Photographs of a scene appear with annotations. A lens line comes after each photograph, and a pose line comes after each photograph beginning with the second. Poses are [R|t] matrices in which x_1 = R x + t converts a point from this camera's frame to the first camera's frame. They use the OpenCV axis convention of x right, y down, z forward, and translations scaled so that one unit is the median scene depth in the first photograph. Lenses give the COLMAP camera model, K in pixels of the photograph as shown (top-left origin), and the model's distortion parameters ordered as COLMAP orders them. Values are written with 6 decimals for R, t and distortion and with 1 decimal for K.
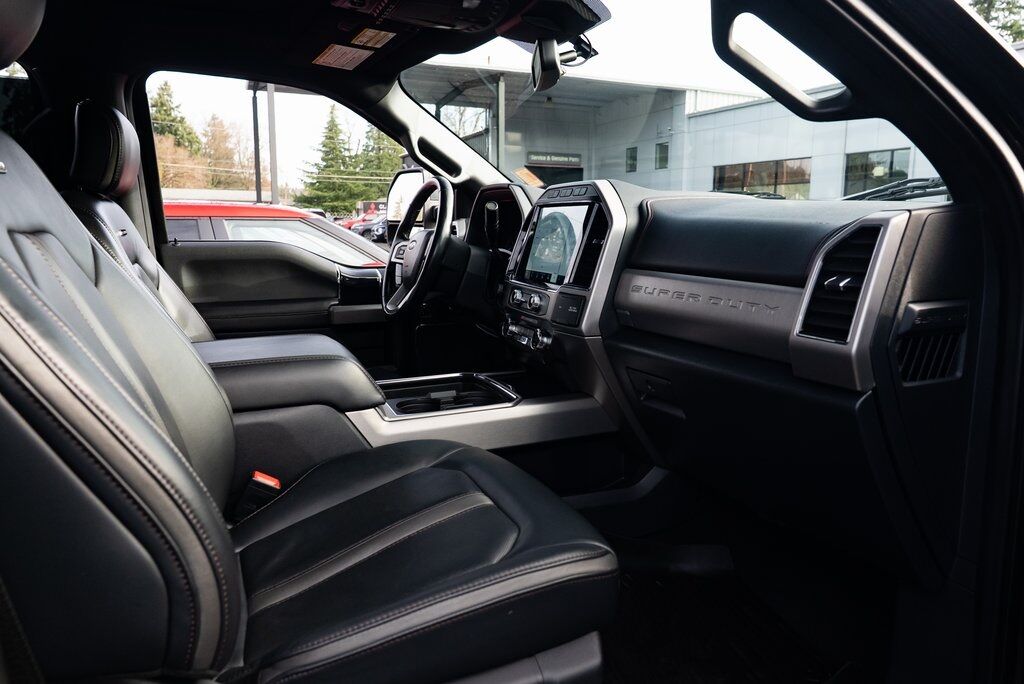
lens RADIAL K [[697.4, 0, 512.4], [0, 697.4, 341.1], [0, 0, 1]] dist [-0.041191, 0.026191]
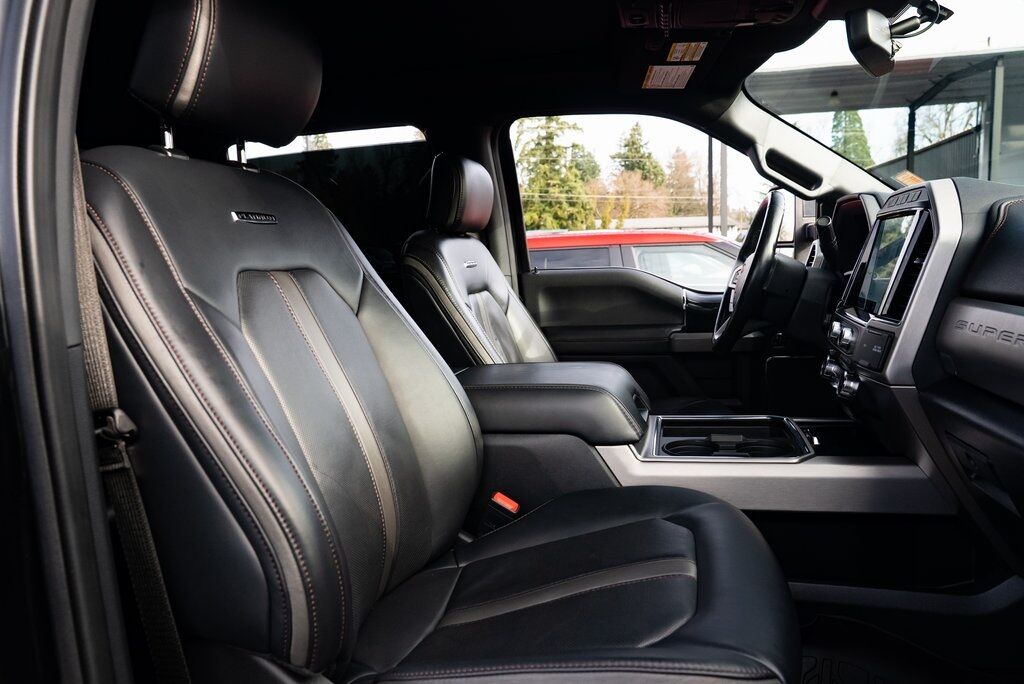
lens RADIAL K [[697.4, 0, 513.5], [0, 697.4, 343.9], [0, 0, 1]] dist [-0.041191, 0.026191]
pose [[0.806427, 0.038548, -0.590076, 0.159315], [-0.055679, 0.998390, -0.010871, -0.014908], [0.588707, 0.041621, 0.807274, 0.103160]]
